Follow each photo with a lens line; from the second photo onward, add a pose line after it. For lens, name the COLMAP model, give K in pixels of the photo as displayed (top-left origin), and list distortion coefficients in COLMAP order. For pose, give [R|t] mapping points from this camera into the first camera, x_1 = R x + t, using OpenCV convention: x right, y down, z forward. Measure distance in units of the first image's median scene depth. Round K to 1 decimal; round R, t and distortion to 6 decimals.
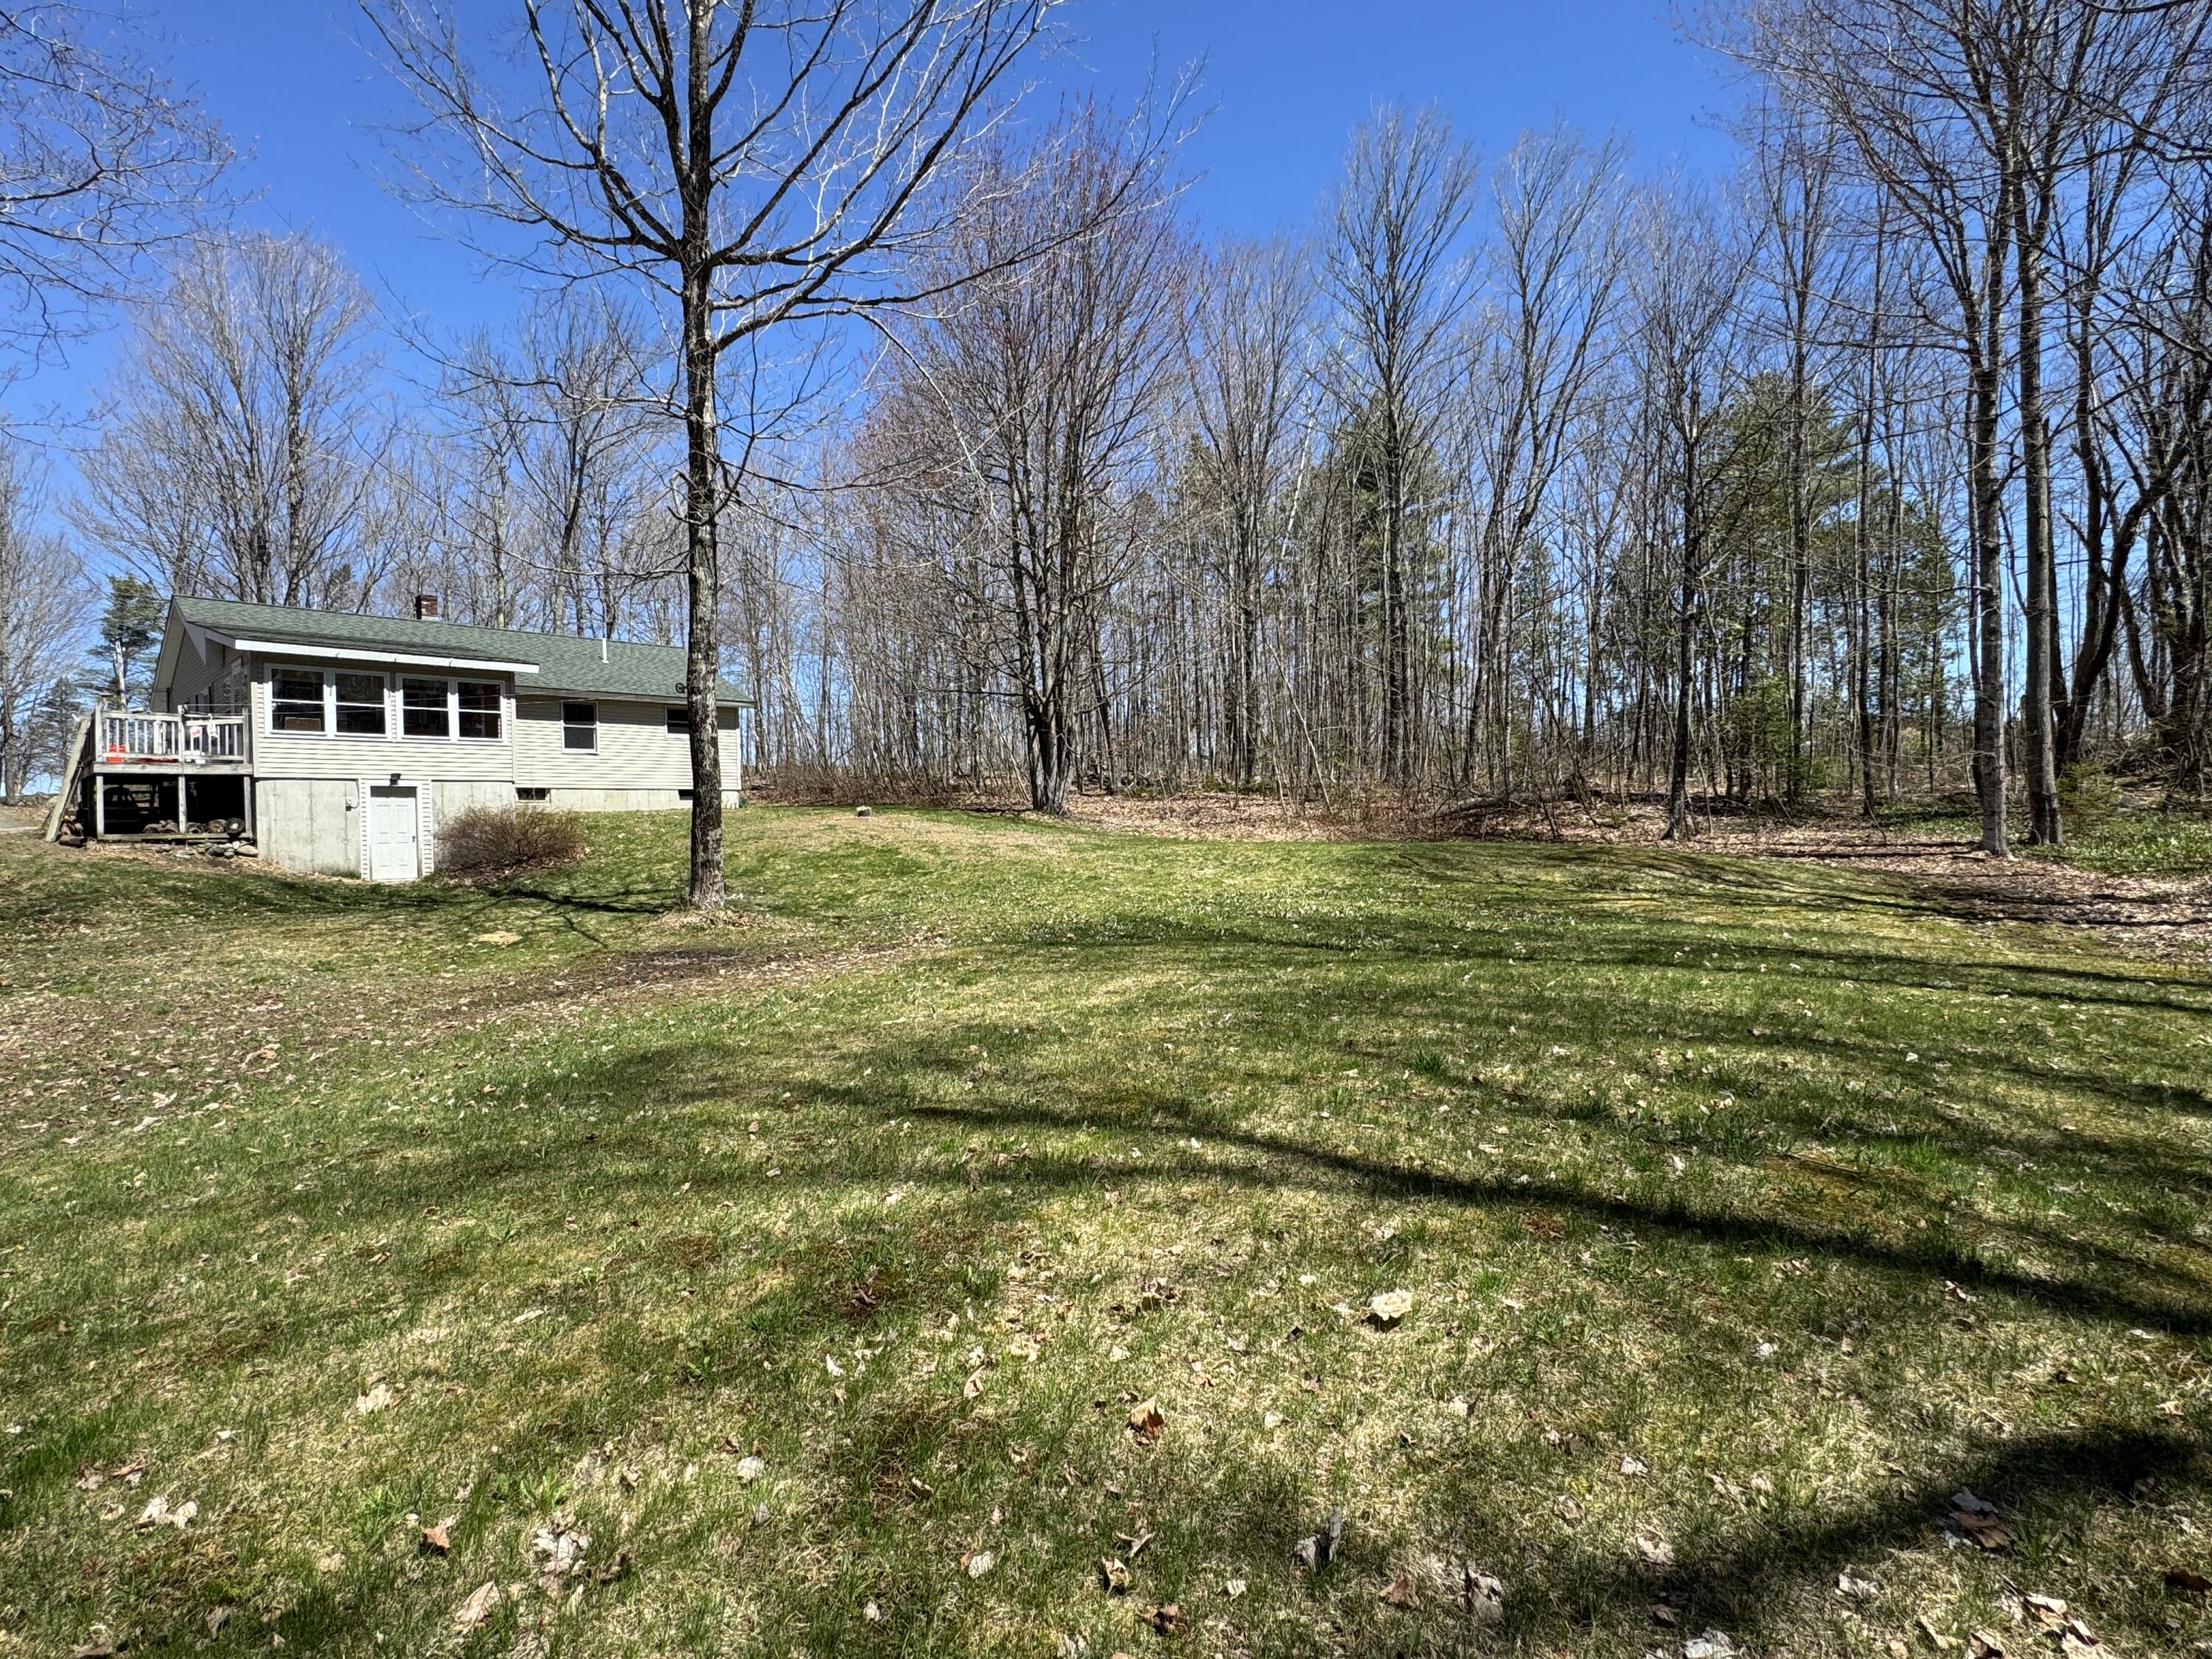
lens RADIAL K [[1108.5, 0, 1103.2], [0, 1108.5, 831.2], [0, 0, 1]] dist [-0.001583, 0.000270]
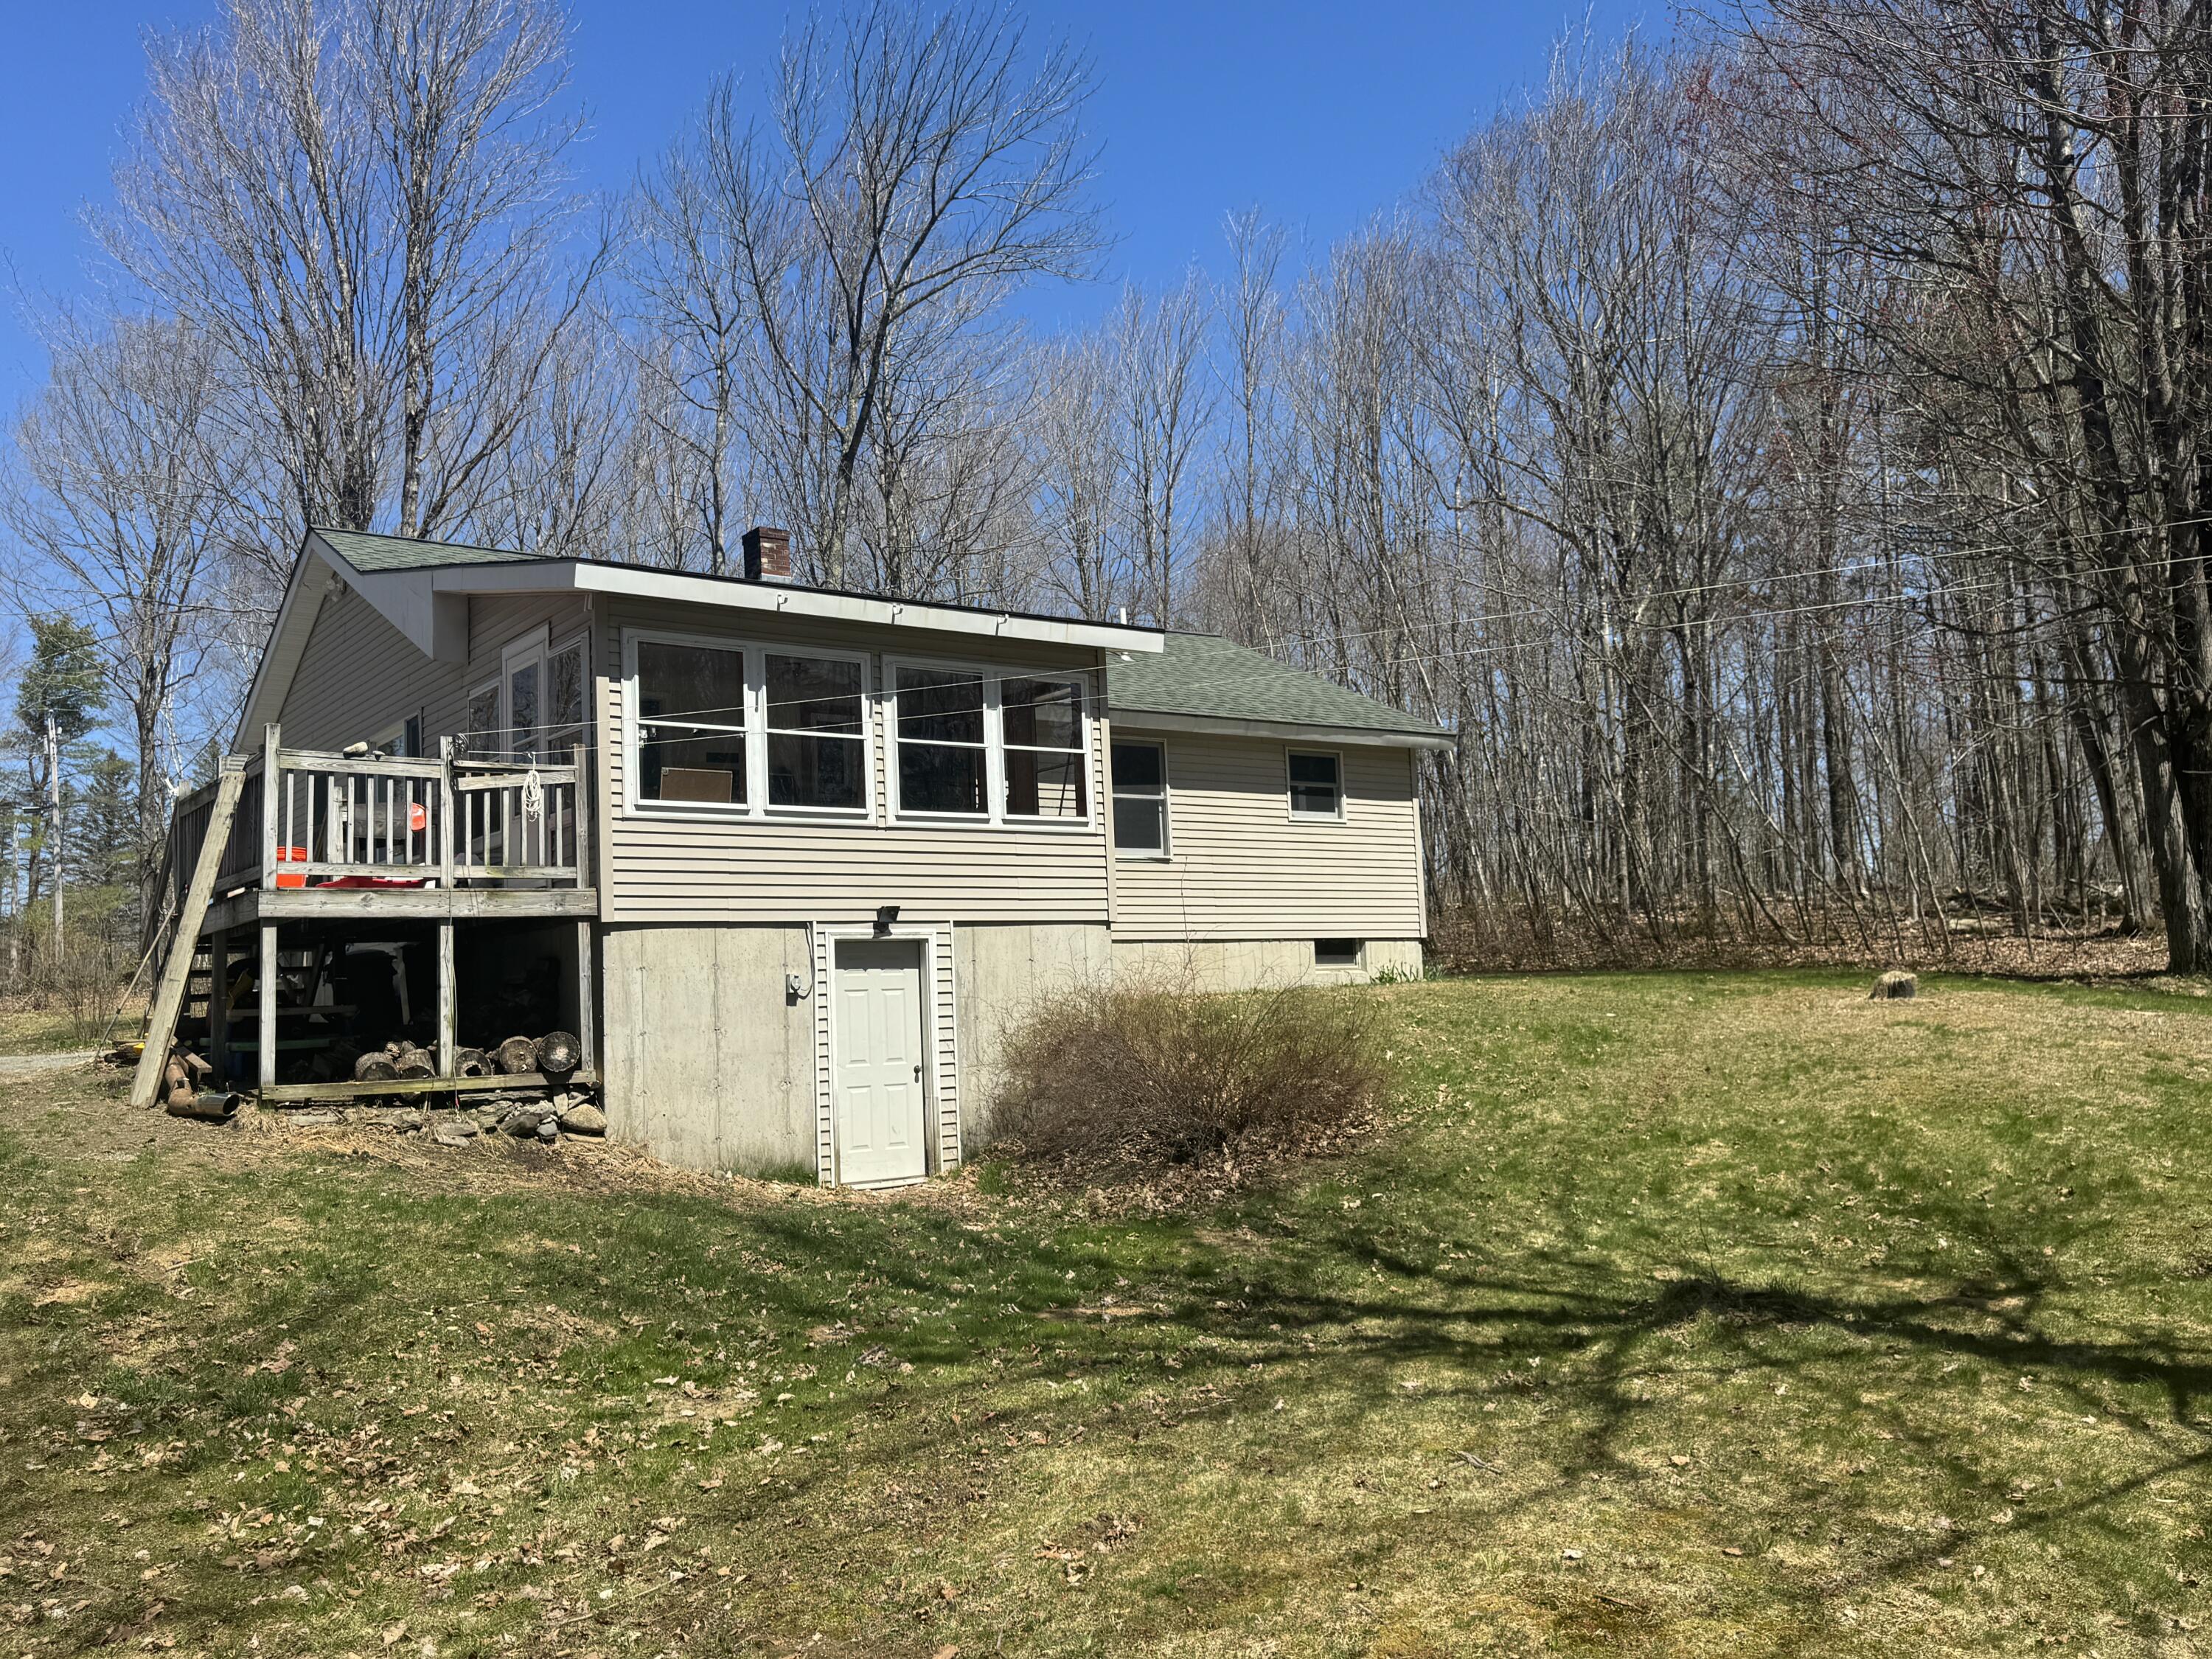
lens RADIAL K [[1782.6, 0, 1107.6], [0, 1782.6, 826.1], [0, 0, 1]] dist [0.012906, -0.005634]
pose [[0.987784, -0.031315, -0.152648, -0.500481], [0.015716, 0.994625, -0.102347, -0.016303], [0.155032, 0.098698, 0.982967, 0.422058]]
